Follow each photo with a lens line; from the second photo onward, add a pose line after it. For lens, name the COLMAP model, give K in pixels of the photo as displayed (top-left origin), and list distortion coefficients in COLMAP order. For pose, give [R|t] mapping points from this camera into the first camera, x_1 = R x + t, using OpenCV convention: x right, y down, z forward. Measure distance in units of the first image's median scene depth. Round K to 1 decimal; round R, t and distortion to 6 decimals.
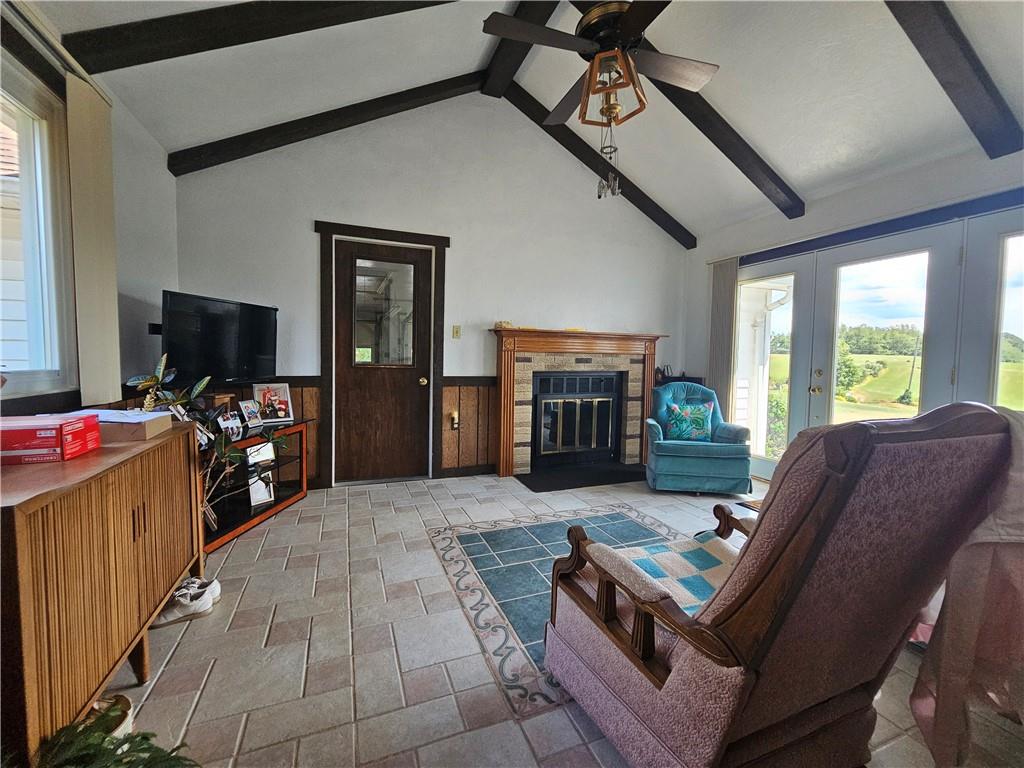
lens RADIAL K [[426.4, 0, 512.4], [0, 426.4, 381.4], [0, 0, 1]] dist [-0.005324, 0.003555]
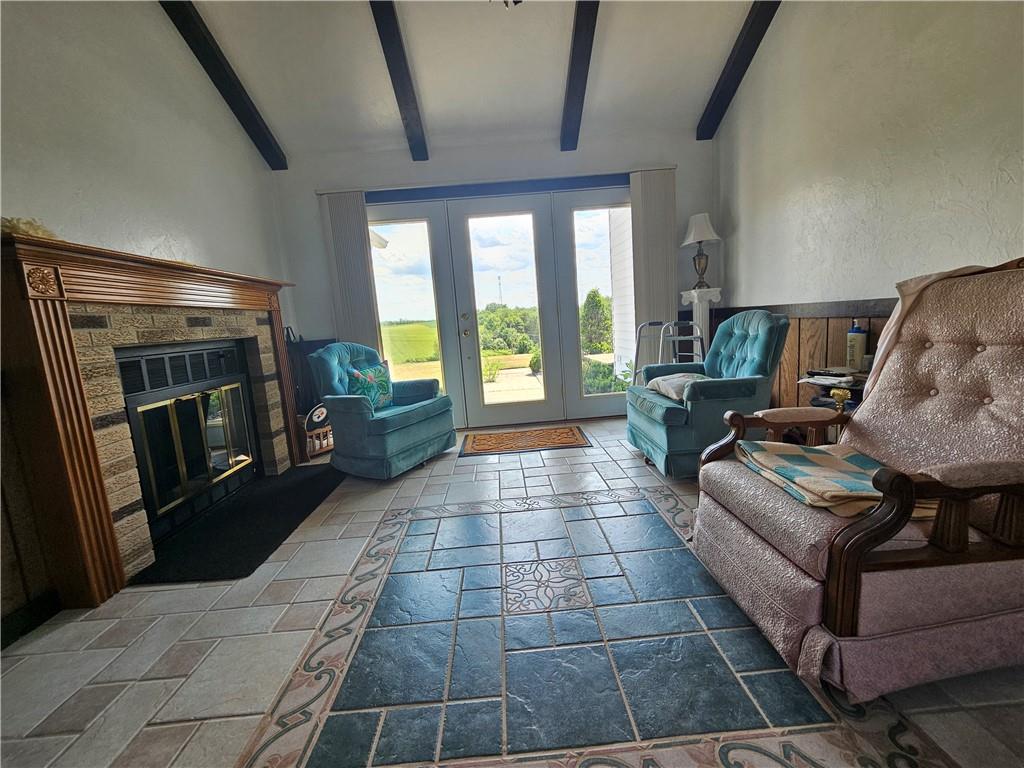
lens RADIAL K [[426.4, 0, 510.9], [0, 426.4, 381.1], [0, 0, 1]] dist [-0.005324, 0.003555]
pose [[0.338774, -0.174335, 0.924575, -0.232643], [0.134035, 0.981603, 0.135976, 0.006849], [-0.931272, 0.077860, 0.355909, 0.451999]]
